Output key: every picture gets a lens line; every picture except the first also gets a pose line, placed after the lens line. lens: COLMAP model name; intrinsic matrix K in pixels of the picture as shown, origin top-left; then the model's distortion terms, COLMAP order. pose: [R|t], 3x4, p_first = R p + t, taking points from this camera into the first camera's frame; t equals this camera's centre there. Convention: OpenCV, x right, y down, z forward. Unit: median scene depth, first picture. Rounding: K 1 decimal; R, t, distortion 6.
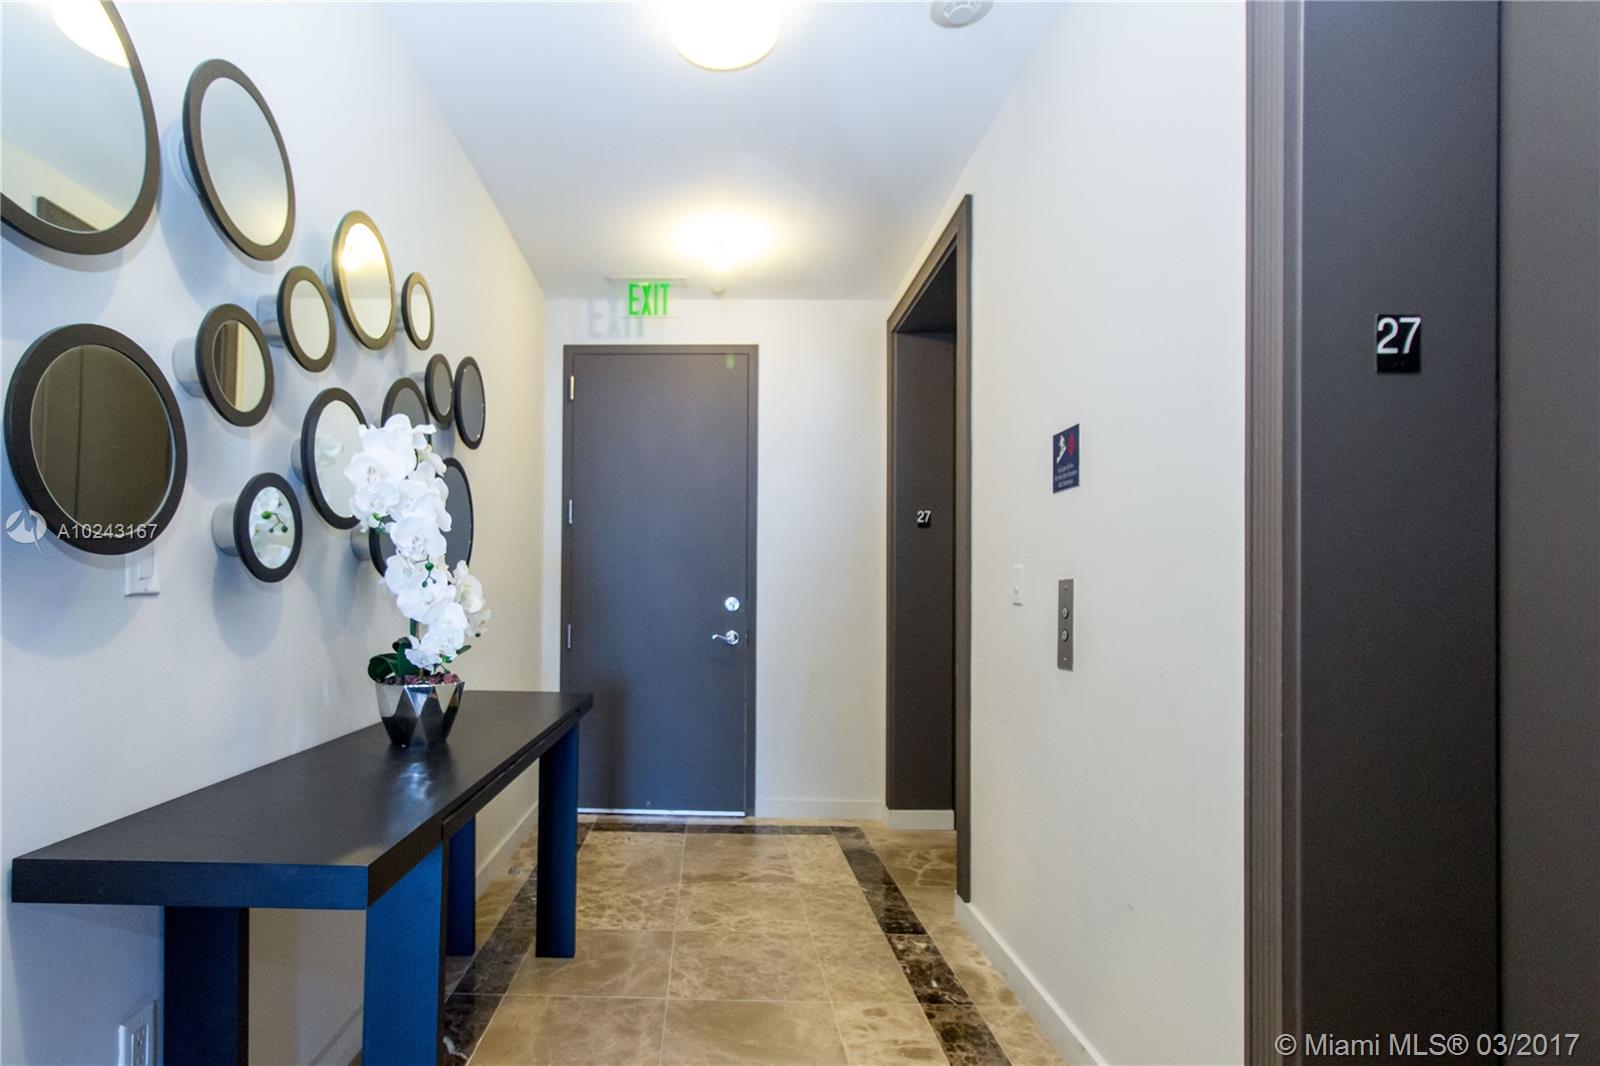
lens RADIAL K [[784.0, 0, 683.8], [0, 784.0, 585.0], [0, 0, 1]] dist [0.001872, 0.000212]
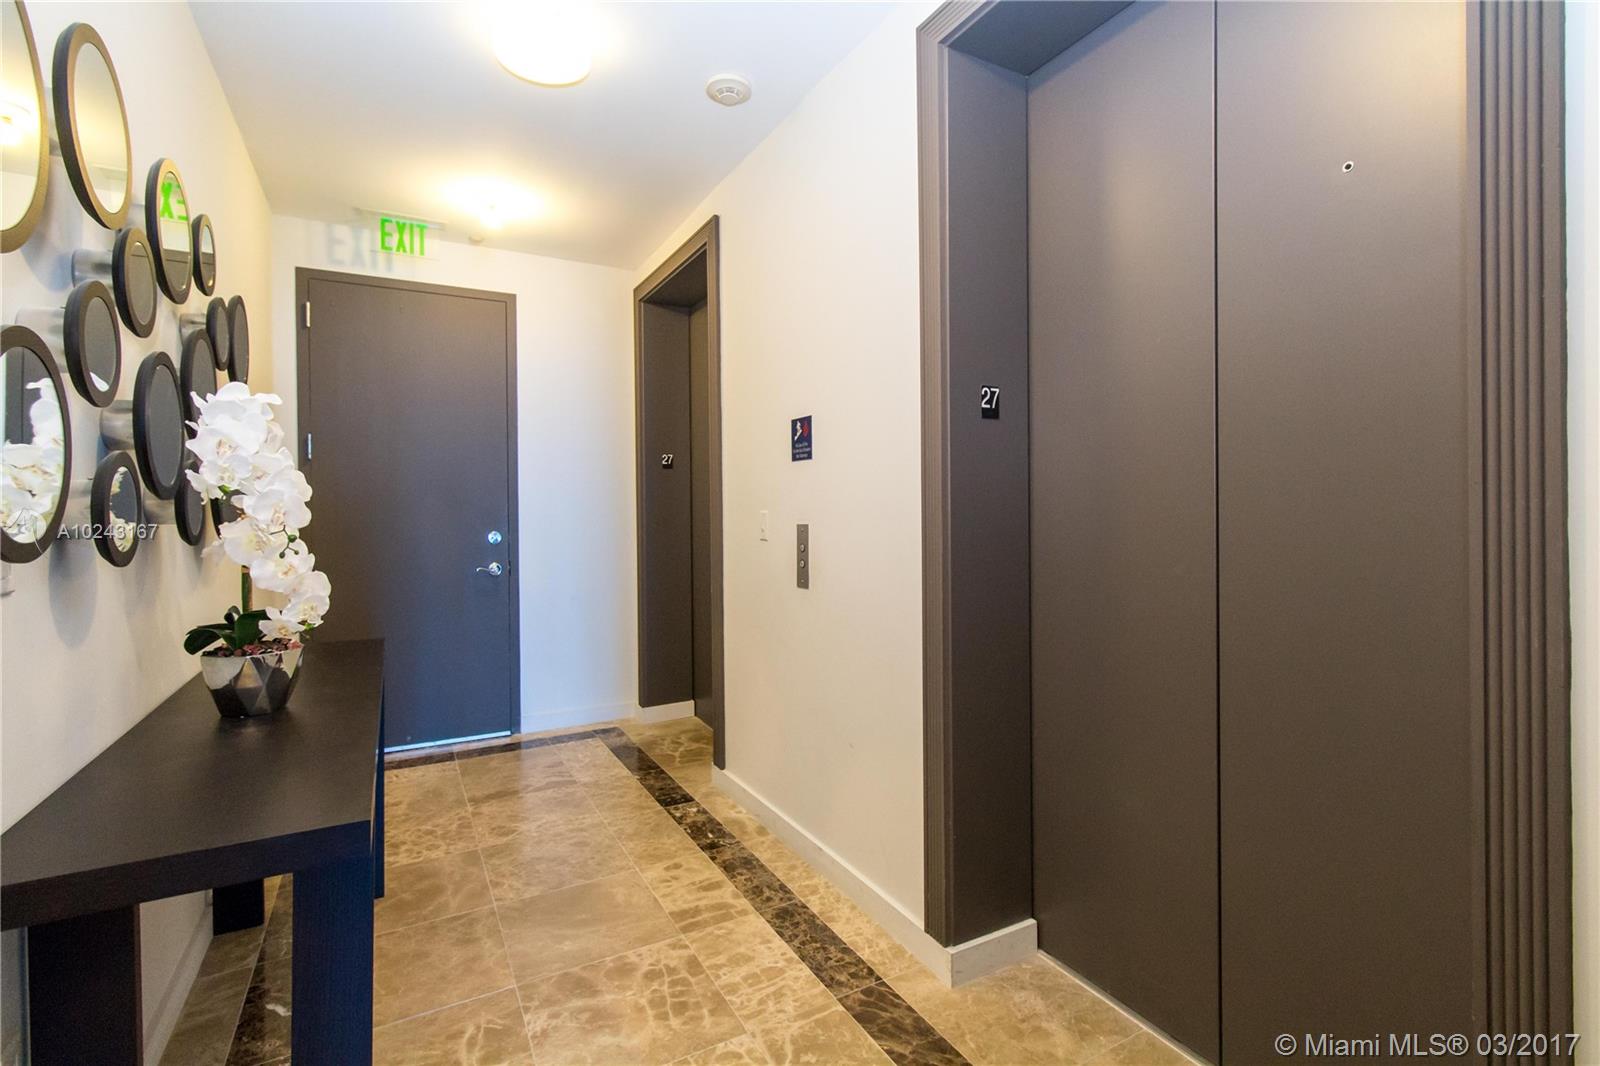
lens RADIAL K [[738.8, 0, 794.6], [0, 738.8, 506.2], [0, 0, 1]] dist [-0.000289, -0.000070]
pose [[0.859593, -0.015019, 0.510758, -0.142586], [0.008912, 0.999857, 0.014402, -0.041623], [-0.510901, -0.007828, 0.859604, -0.093745]]
